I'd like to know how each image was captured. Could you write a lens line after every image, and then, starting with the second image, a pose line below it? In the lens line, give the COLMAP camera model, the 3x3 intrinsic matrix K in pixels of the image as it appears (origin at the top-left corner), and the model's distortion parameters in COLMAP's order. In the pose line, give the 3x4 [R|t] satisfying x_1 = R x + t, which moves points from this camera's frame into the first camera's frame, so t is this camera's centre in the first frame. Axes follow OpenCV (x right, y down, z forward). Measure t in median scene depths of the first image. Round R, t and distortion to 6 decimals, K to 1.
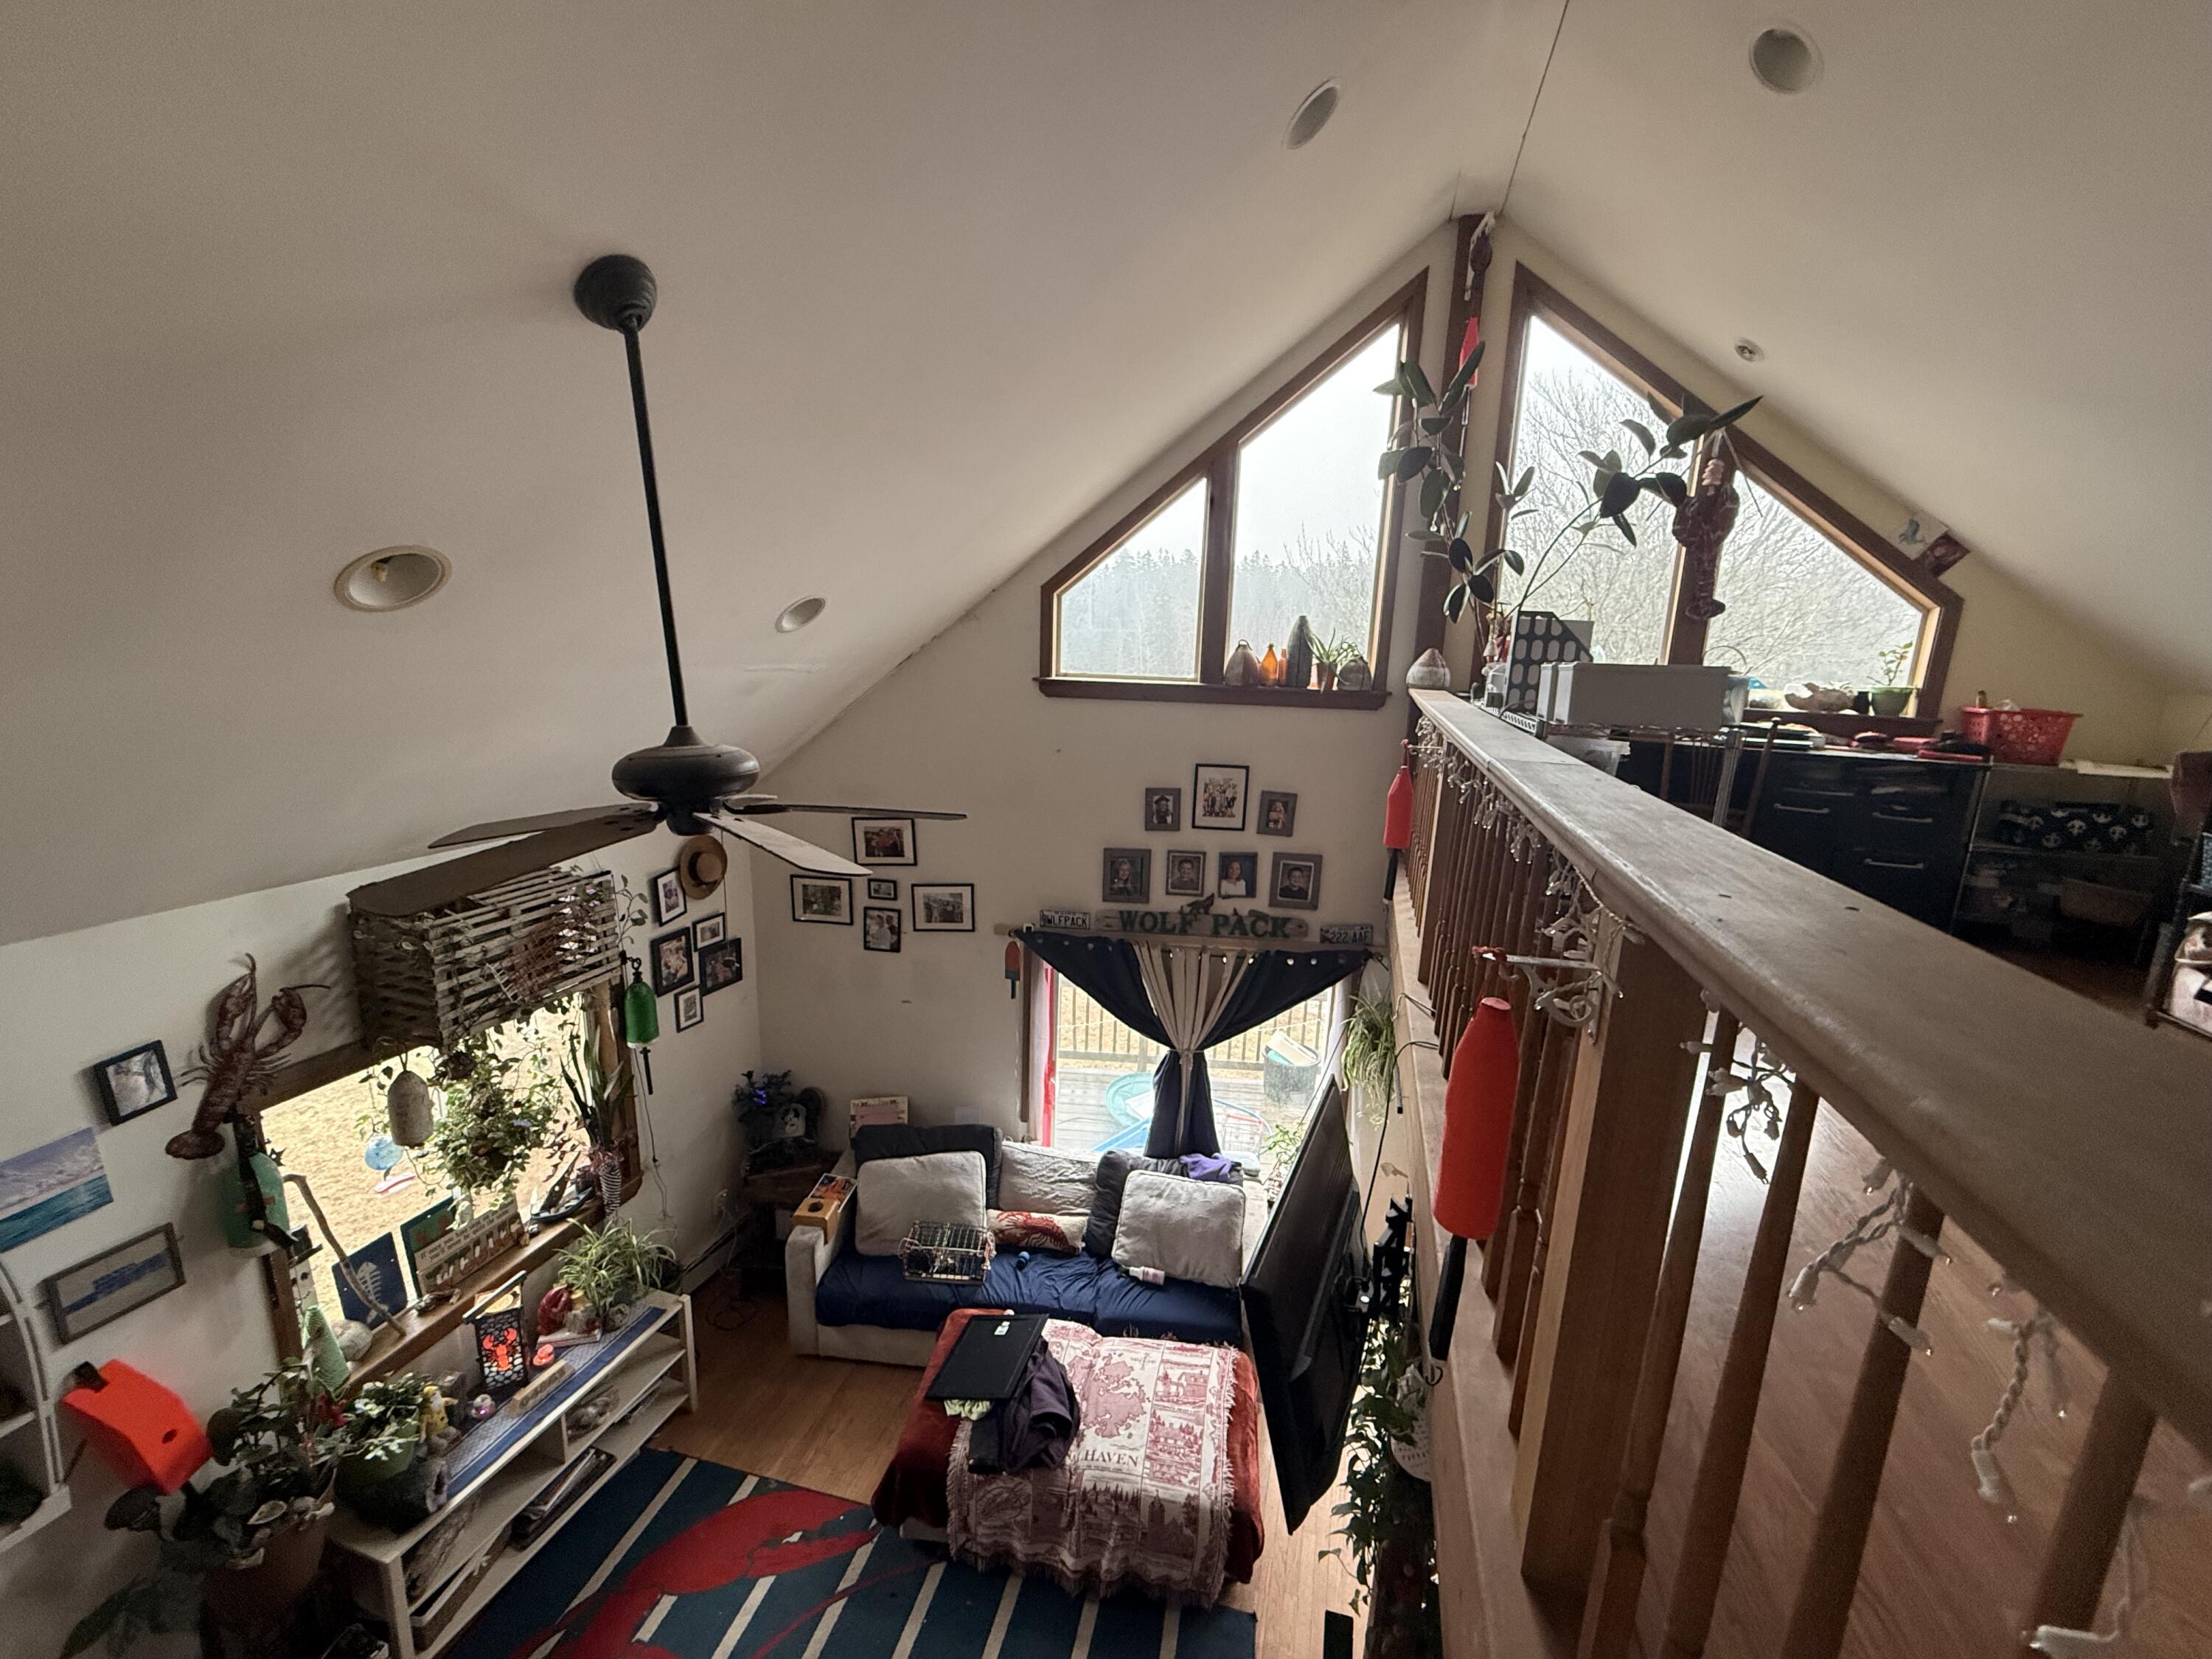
lens RADIAL K [[875.9, 0, 1106.6], [0, 875.9, 825.9], [0, 0, 1]] dist [-0.000702, 0.000492]
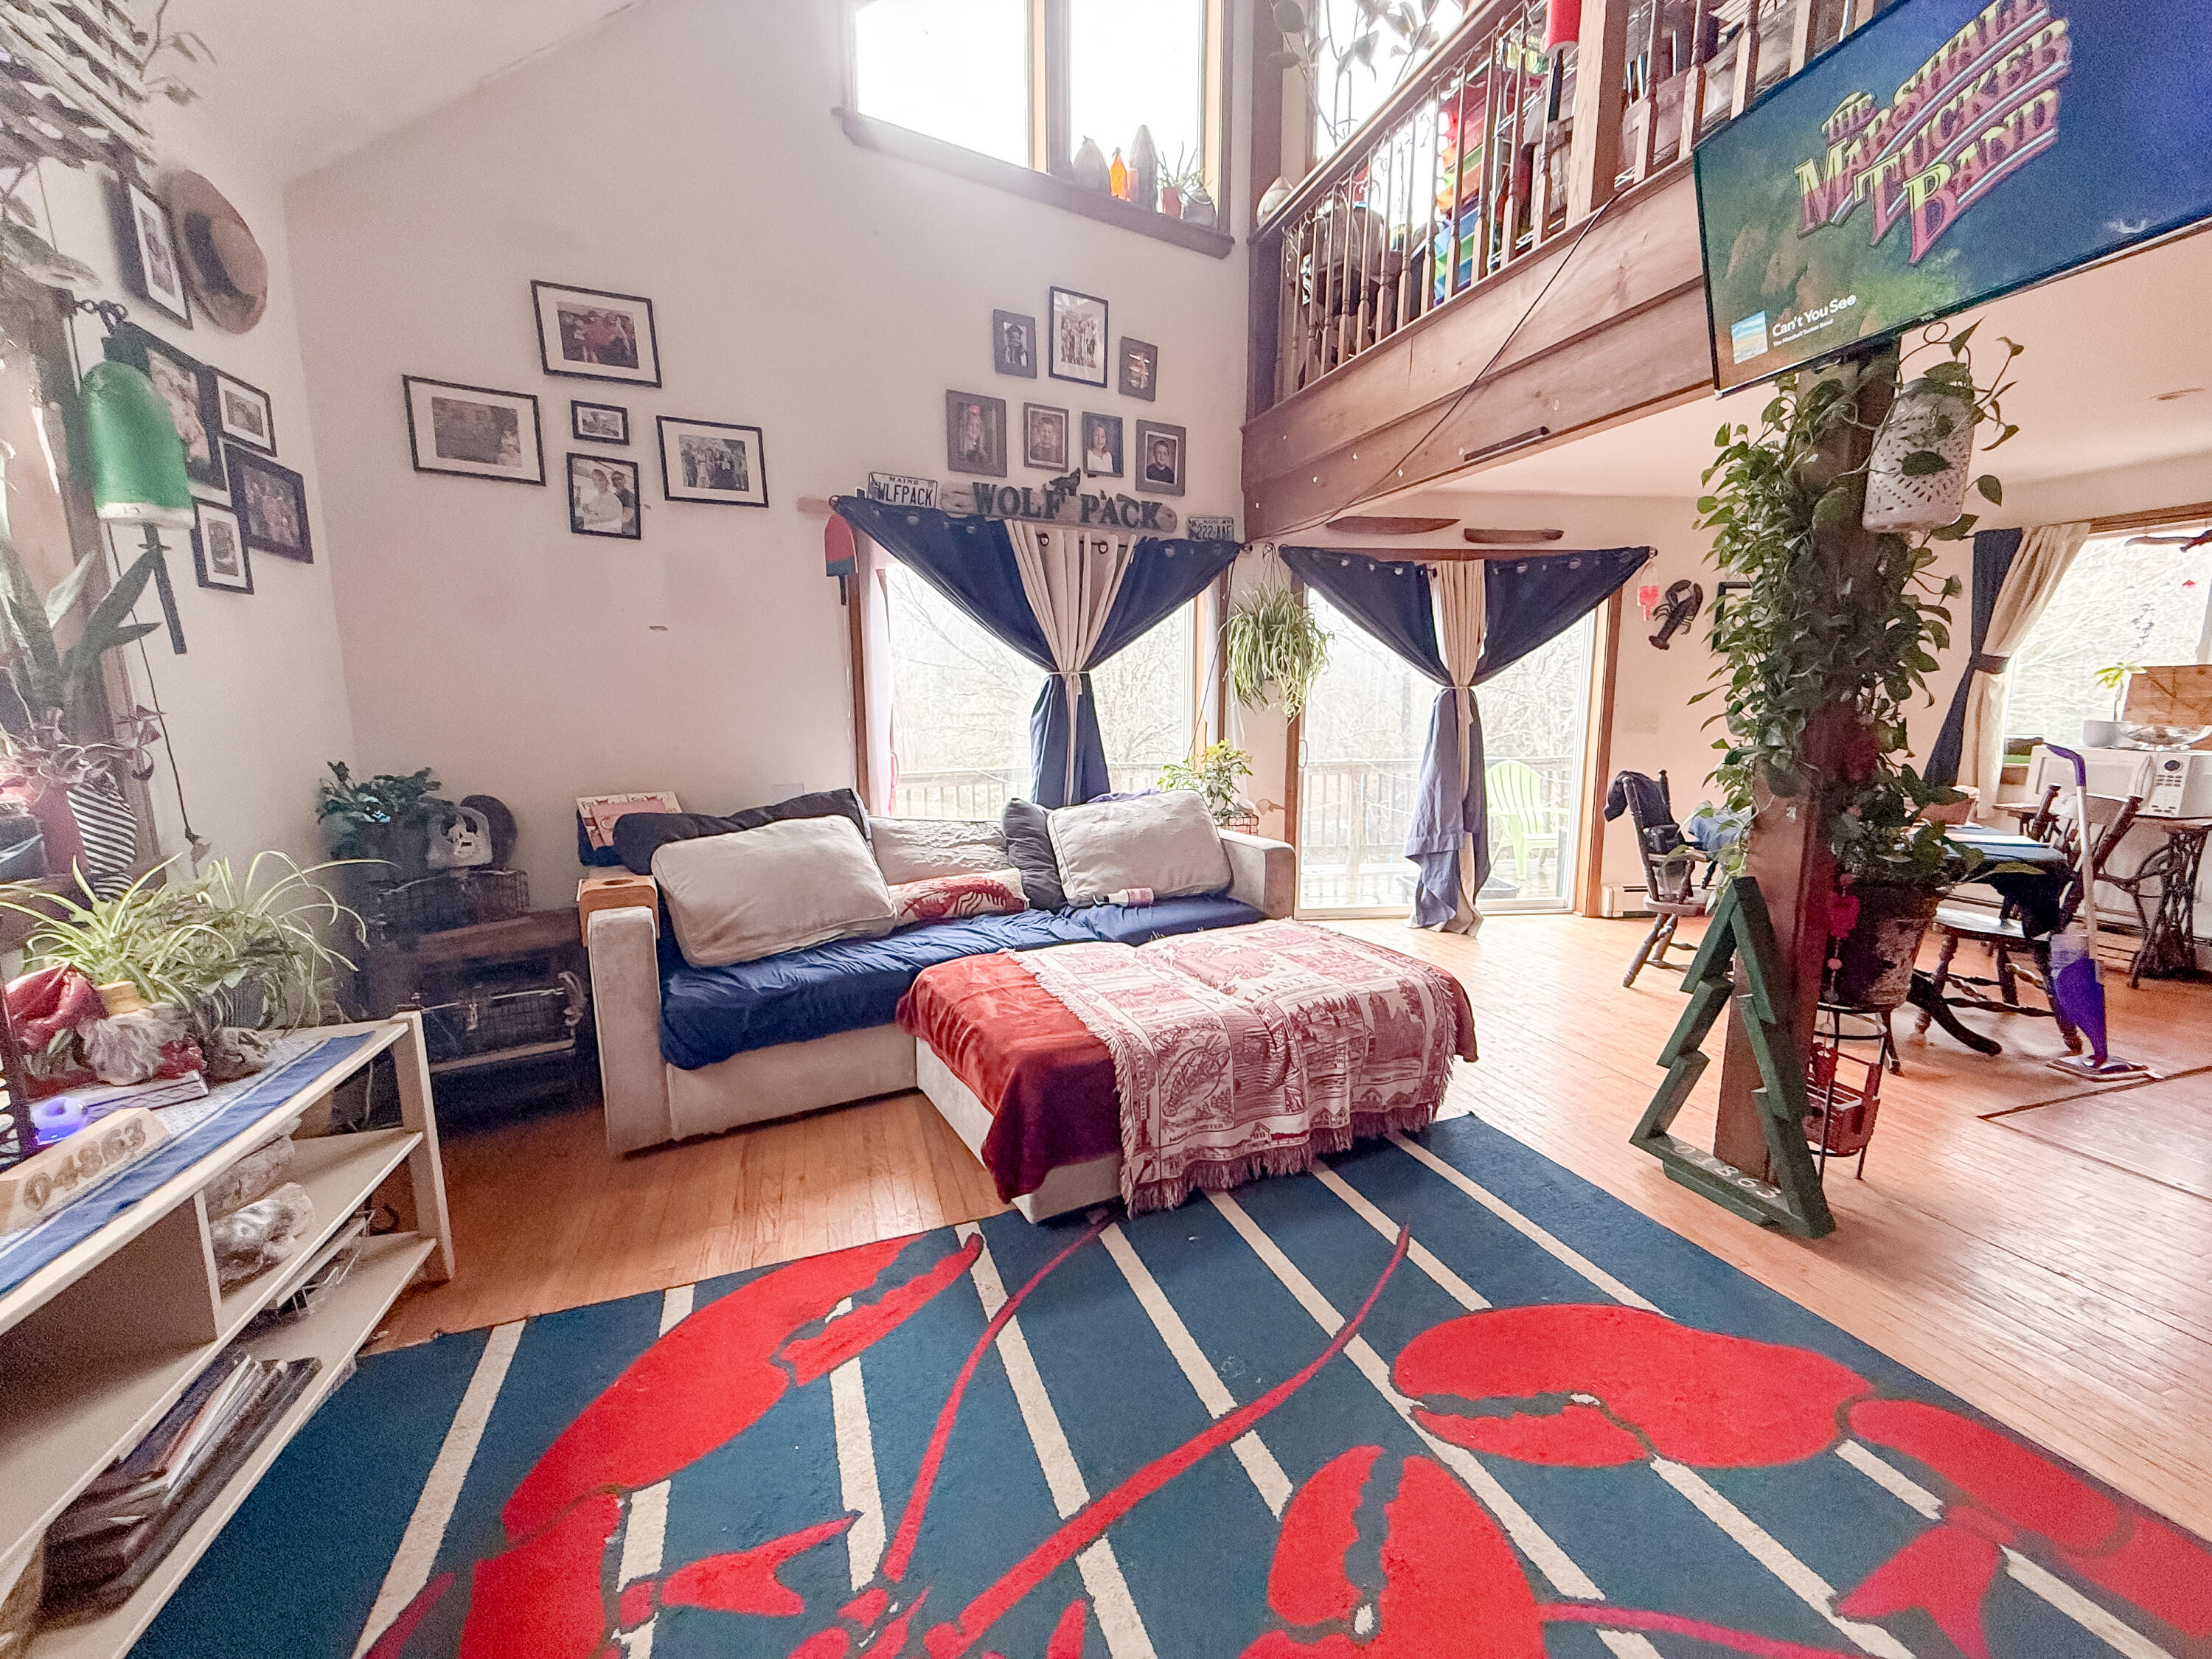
lens RADIAL K [[875.9, 0, 1095.7], [0, 875.9, 830.5], [0, 0, 1]] dist [-0.000702, 0.000492]
pose [[0.824030, -0.122829, 0.553070, -0.374496], [0.147368, 0.989082, 0.000095, 0.435653], [-0.547043, 0.081427, 0.833135, 0.369627]]
